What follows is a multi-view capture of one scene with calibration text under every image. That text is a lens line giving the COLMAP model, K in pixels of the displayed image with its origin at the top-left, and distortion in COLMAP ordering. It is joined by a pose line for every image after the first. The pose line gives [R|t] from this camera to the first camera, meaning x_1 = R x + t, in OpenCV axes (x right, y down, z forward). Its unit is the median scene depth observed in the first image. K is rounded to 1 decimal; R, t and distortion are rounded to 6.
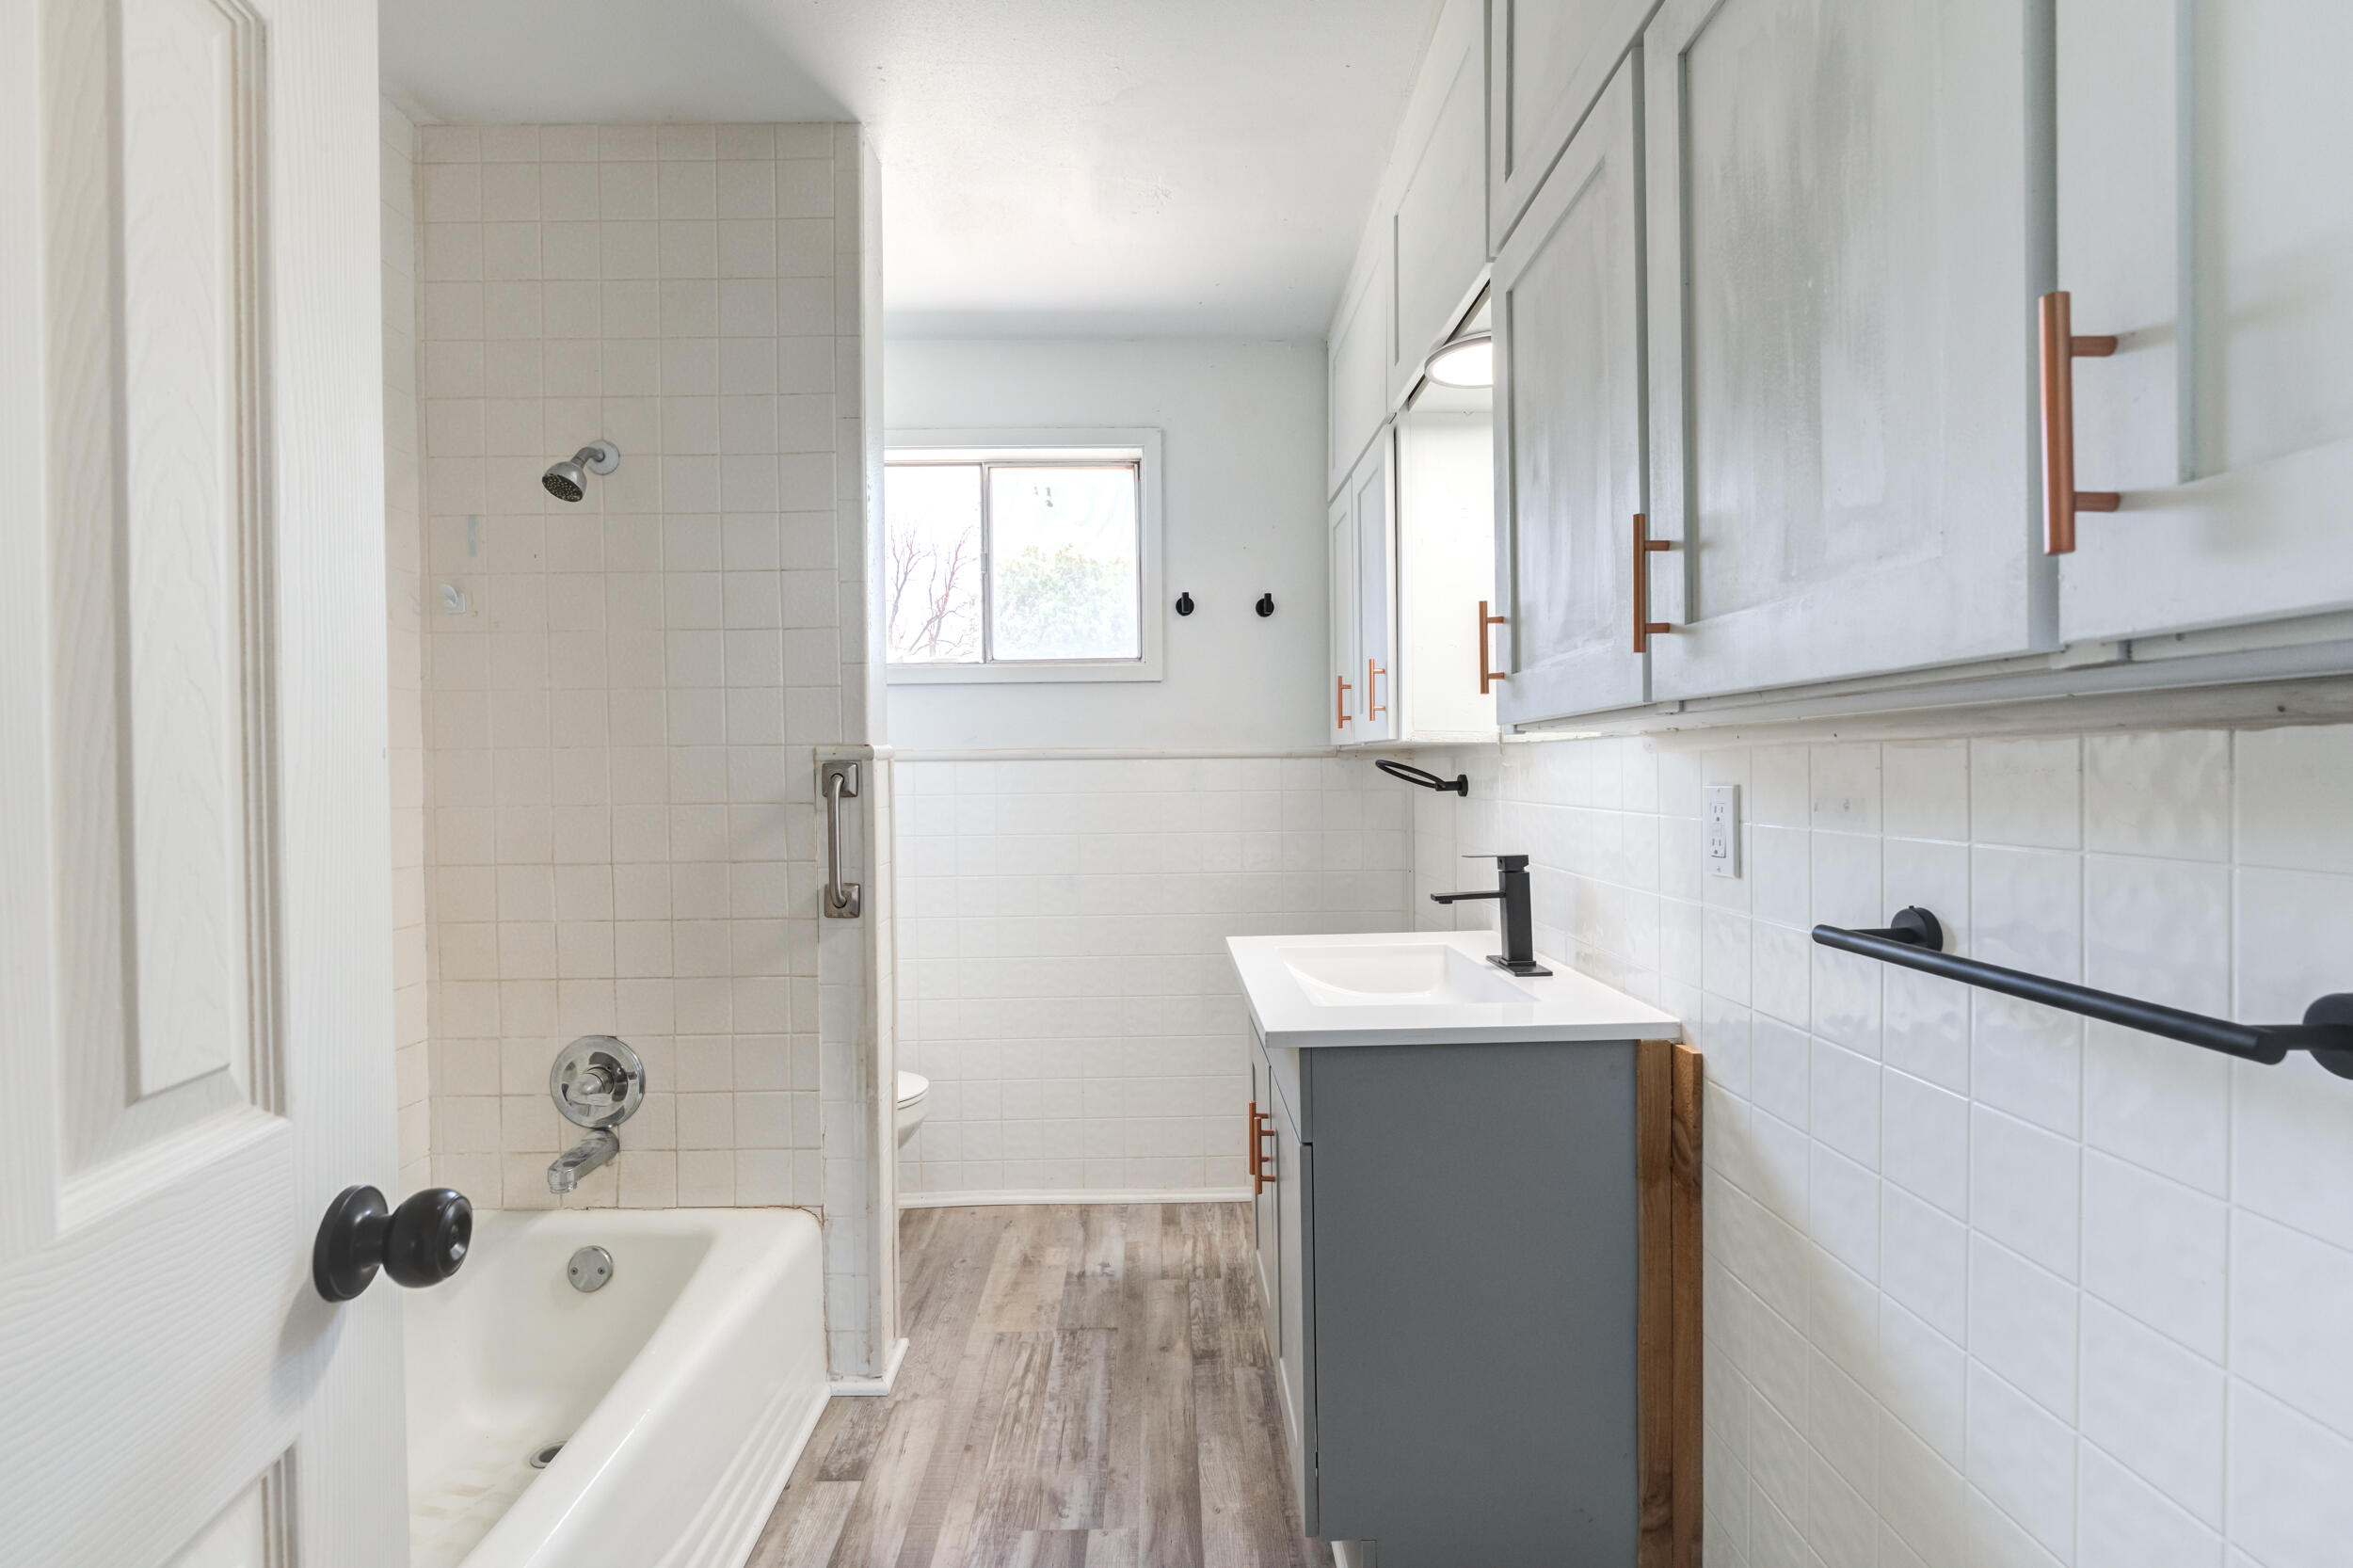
lens RADIAL K [[1046.6, 0, 1176.5], [0, 1046.6, 784.0], [0, 0, 1]] dist [0.000687, -0.000017]
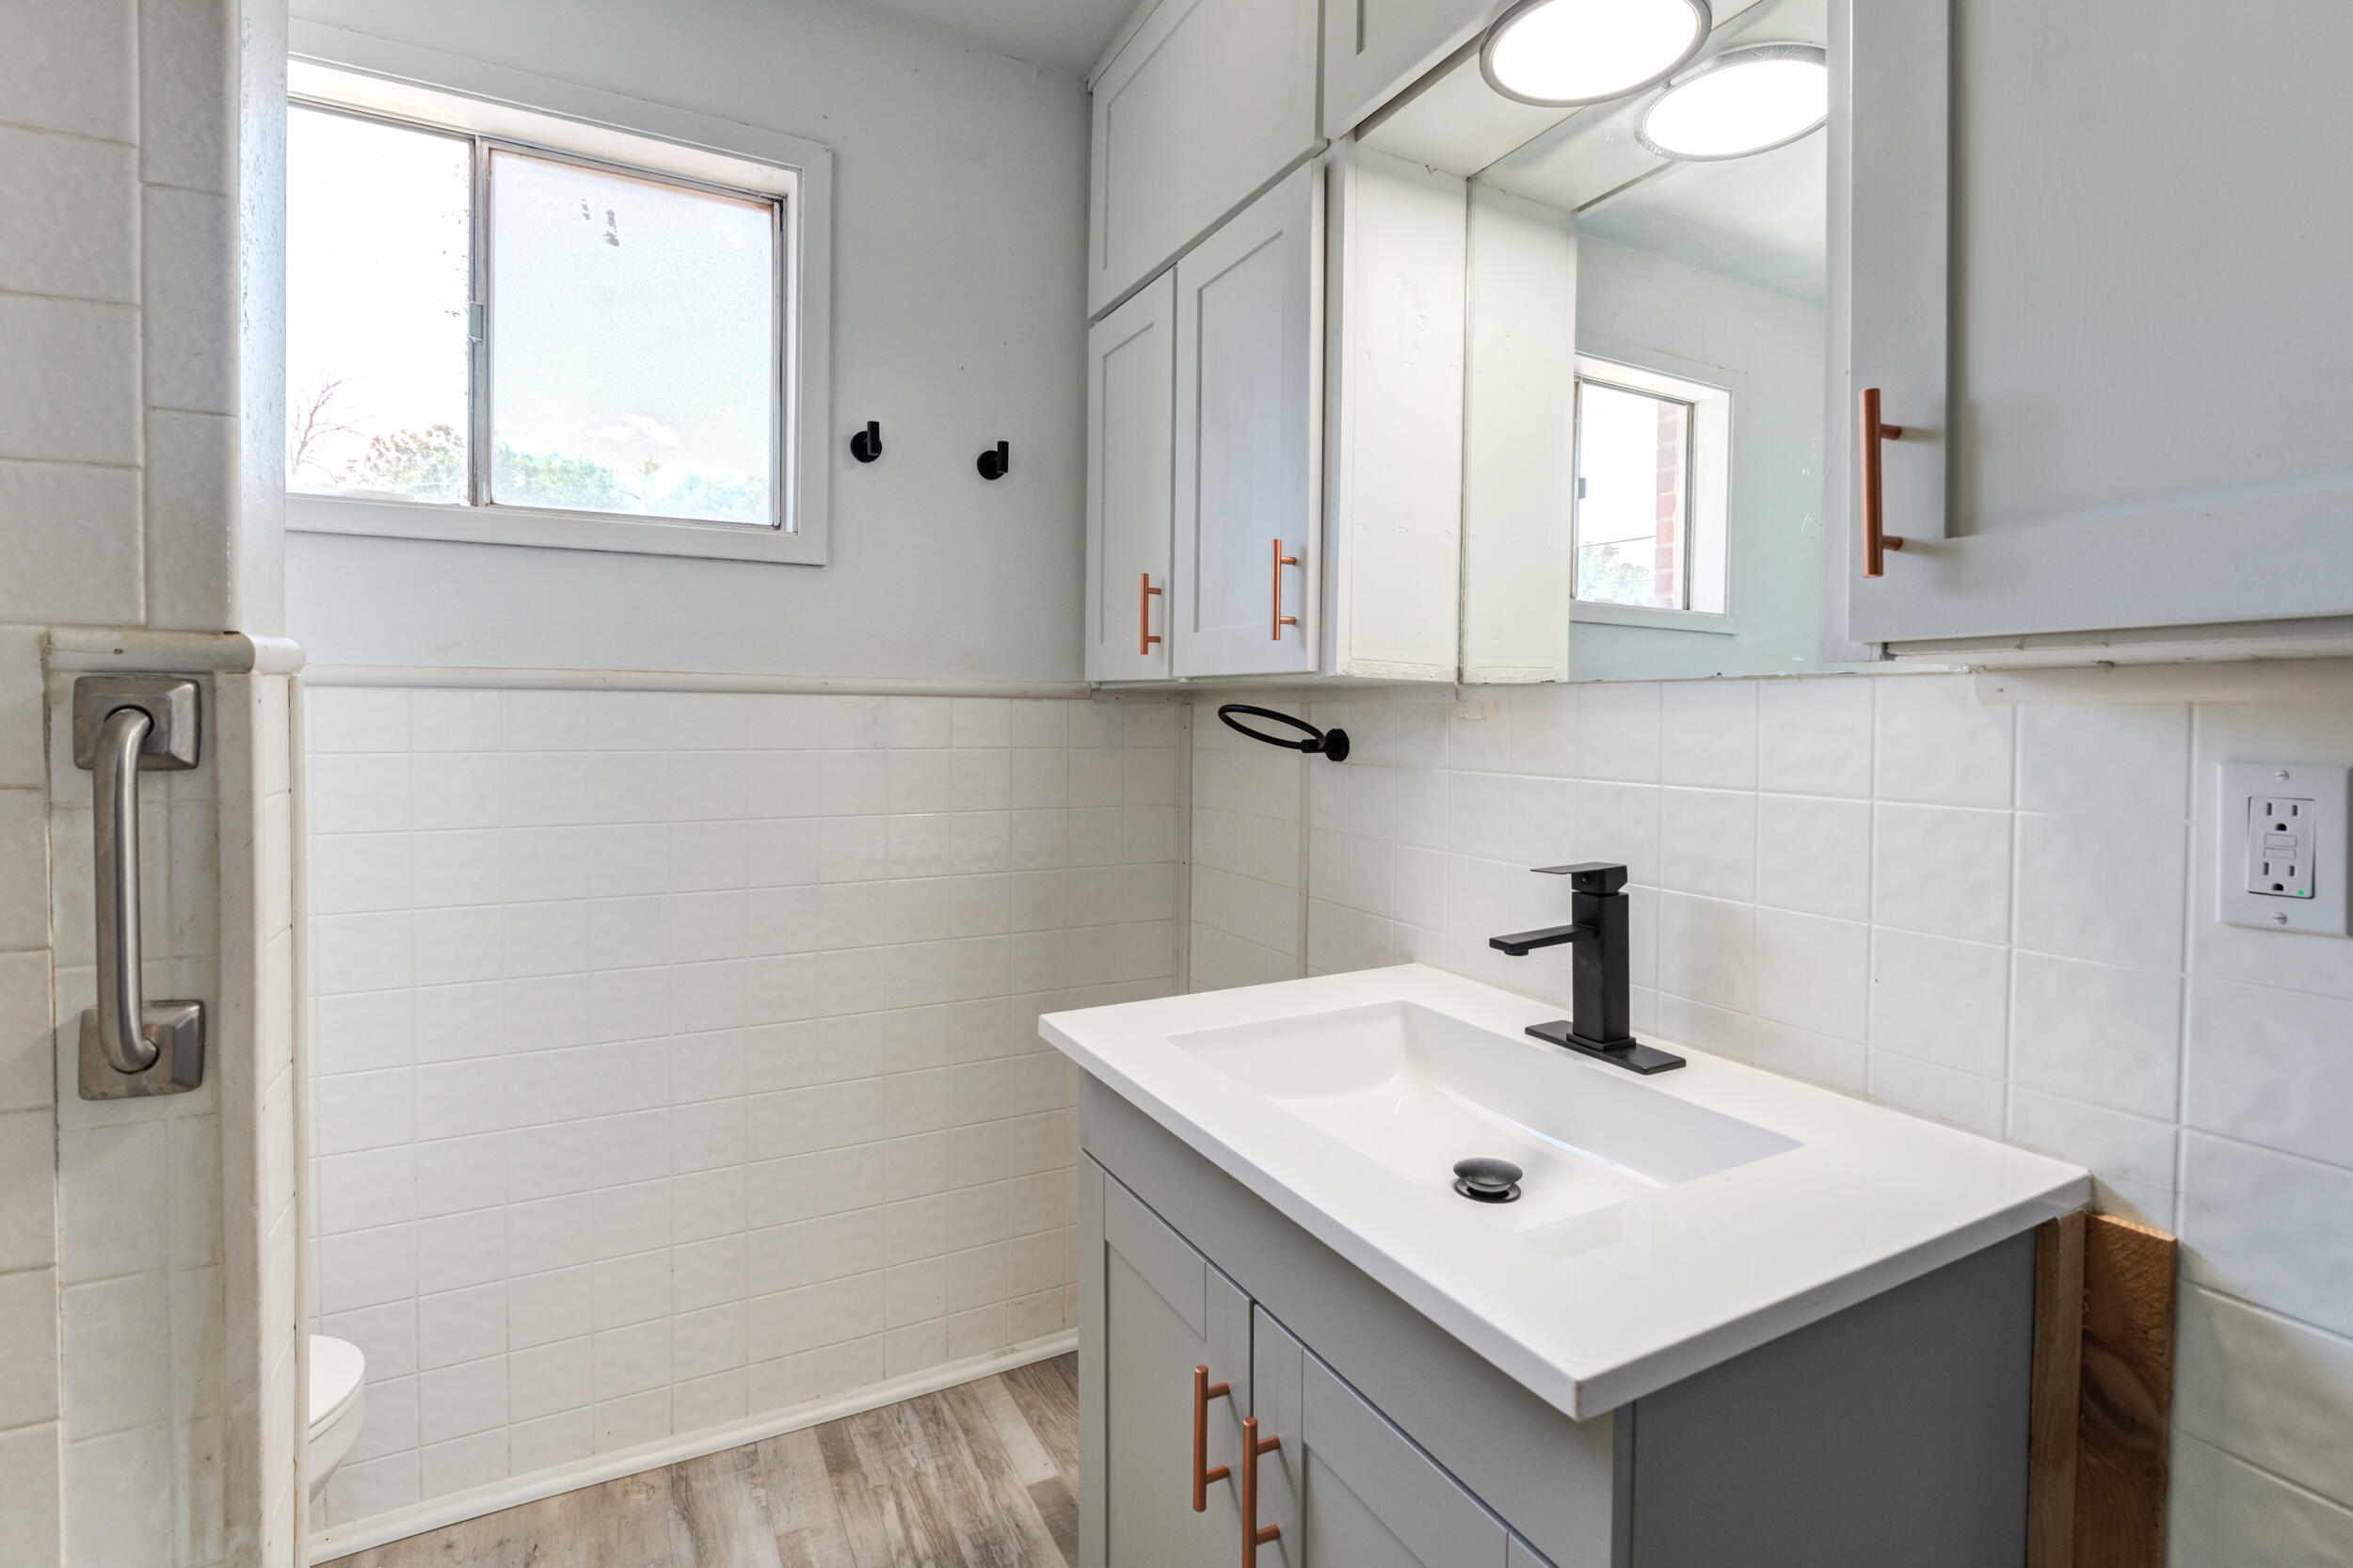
lens RADIAL K [[1092.3, 0, 1175.8], [0, 1092.3, 737.1], [0, 0, 1]] dist [-0.009873, 0.000243]
pose [[0.890830, 0.011385, 0.454194, -0.158064], [-0.013663, 0.999905, 0.001734, -0.004282], [-0.454131, -0.007750, 0.890901, 0.461991]]
